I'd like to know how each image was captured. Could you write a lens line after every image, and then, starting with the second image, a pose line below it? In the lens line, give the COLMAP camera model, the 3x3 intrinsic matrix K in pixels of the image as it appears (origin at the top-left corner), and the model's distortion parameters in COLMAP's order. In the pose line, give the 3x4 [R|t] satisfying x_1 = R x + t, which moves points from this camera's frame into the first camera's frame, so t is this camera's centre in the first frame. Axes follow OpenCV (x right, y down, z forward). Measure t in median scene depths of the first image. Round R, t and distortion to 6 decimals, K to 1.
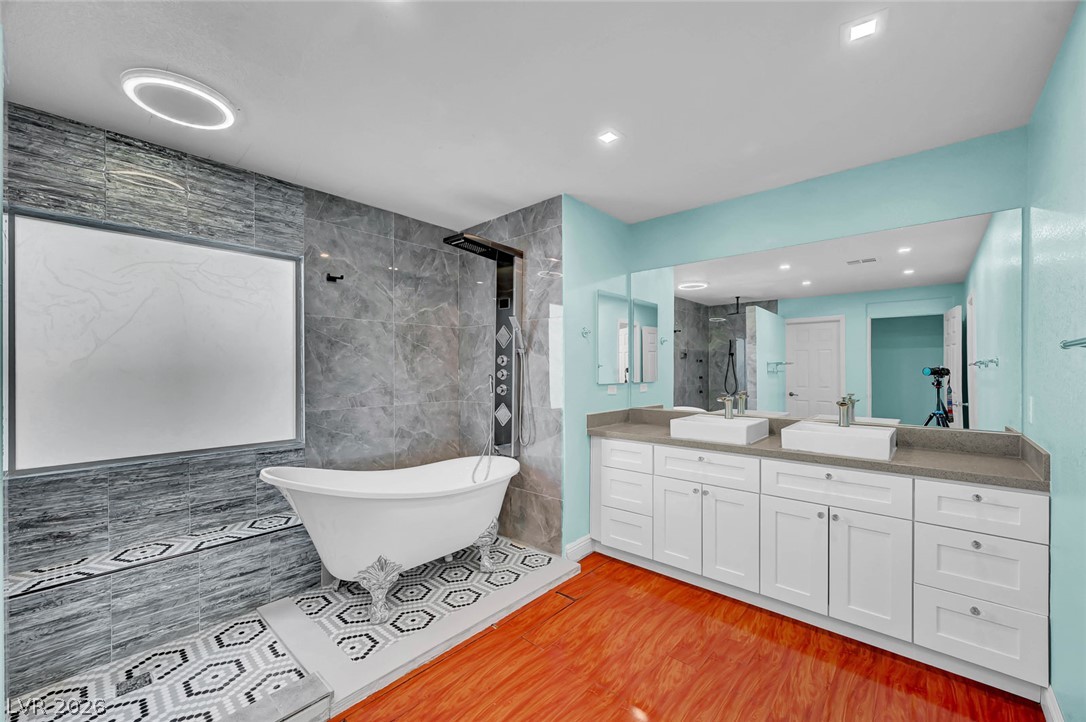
lens RADIAL K [[431.3, 0, 543.0], [0, 431.3, 368.3], [0, 0, 1]] dist [0.006285, 0.001858]
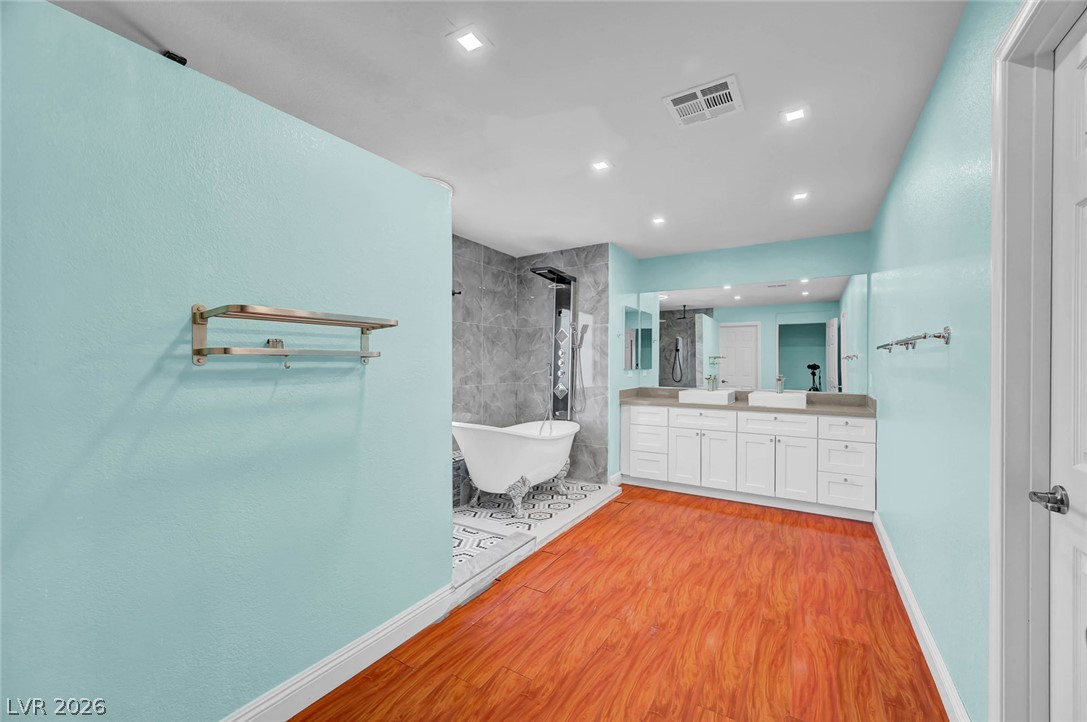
lens RADIAL K [[431.7, 0, 545.1], [0, 431.7, 359.0], [0, 0, 1]] dist [0.006285, 0.001858]
pose [[0.984639, 0.005556, 0.174512, -0.409567], [-0.003946, 0.999946, -0.009566, 0.016912], [-0.174556, 0.008730, 0.984609, -0.413060]]
